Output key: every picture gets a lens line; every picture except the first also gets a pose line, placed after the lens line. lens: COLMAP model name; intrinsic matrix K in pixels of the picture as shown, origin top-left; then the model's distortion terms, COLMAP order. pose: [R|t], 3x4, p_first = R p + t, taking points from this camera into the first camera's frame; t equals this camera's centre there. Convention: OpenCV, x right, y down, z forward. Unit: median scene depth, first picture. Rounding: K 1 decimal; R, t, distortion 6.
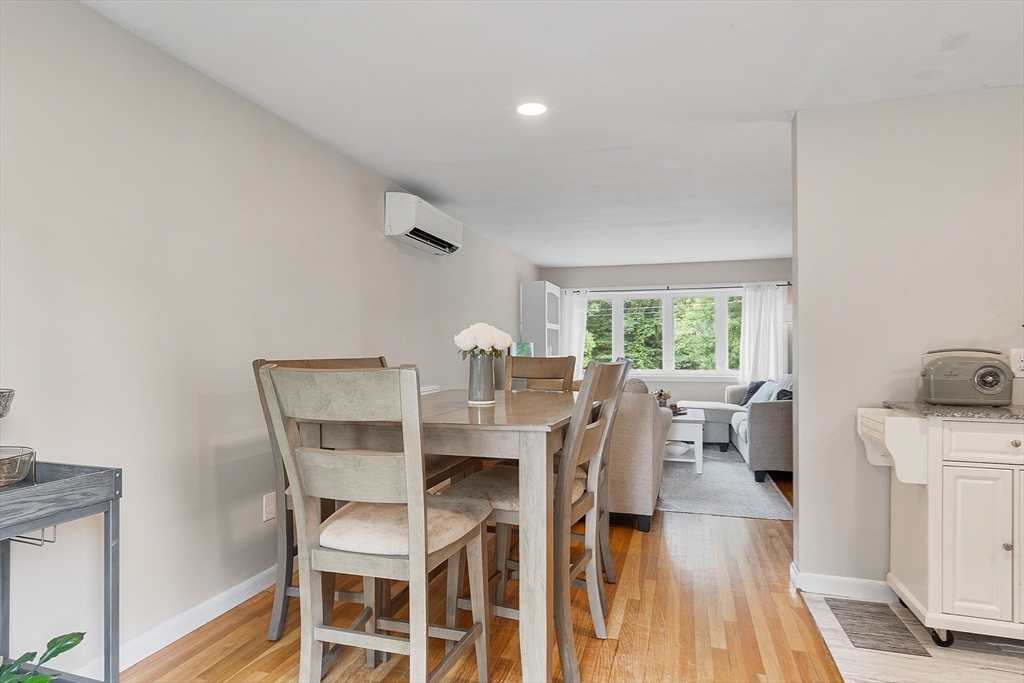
lens RADIAL K [[554.6, 0, 510.4], [0, 554.6, 350.8], [0, 0, 1]] dist [0.001727, 0.000193]
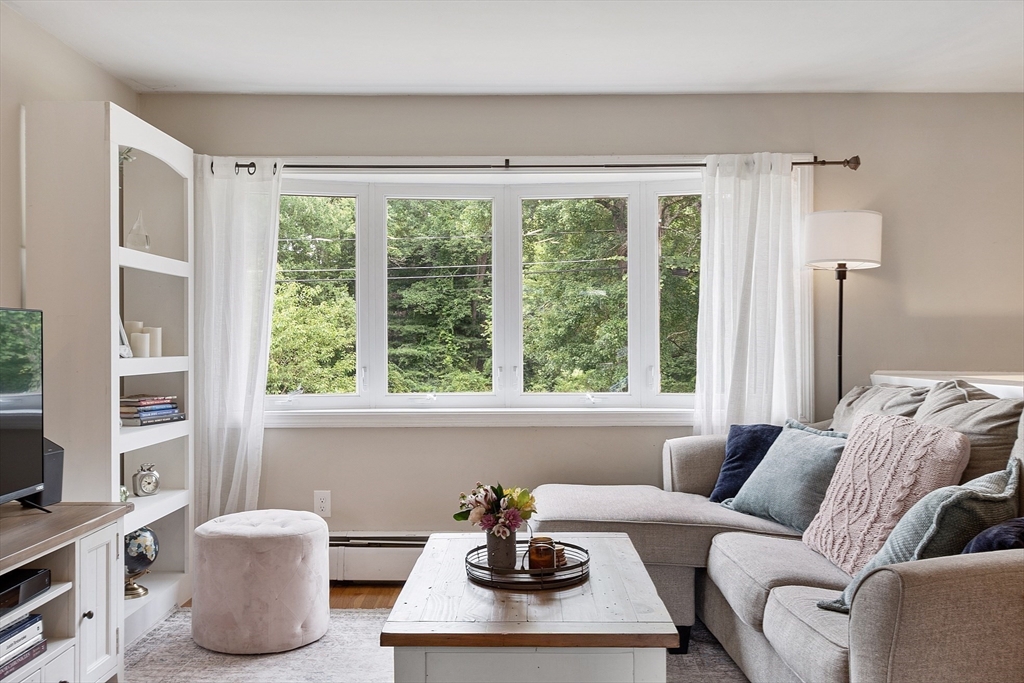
lens RADIAL K [[874.2, 0, 490.6], [0, 874.2, 341.2], [0, 0, 1]] dist [0.010039, 0.003347]
pose [[0.961538, -0.003312, 0.274650, 0.117670], [0.003507, 0.999994, -0.000216, 0.000212], [-0.274648, 0.001170, 0.961544, 0.455752]]
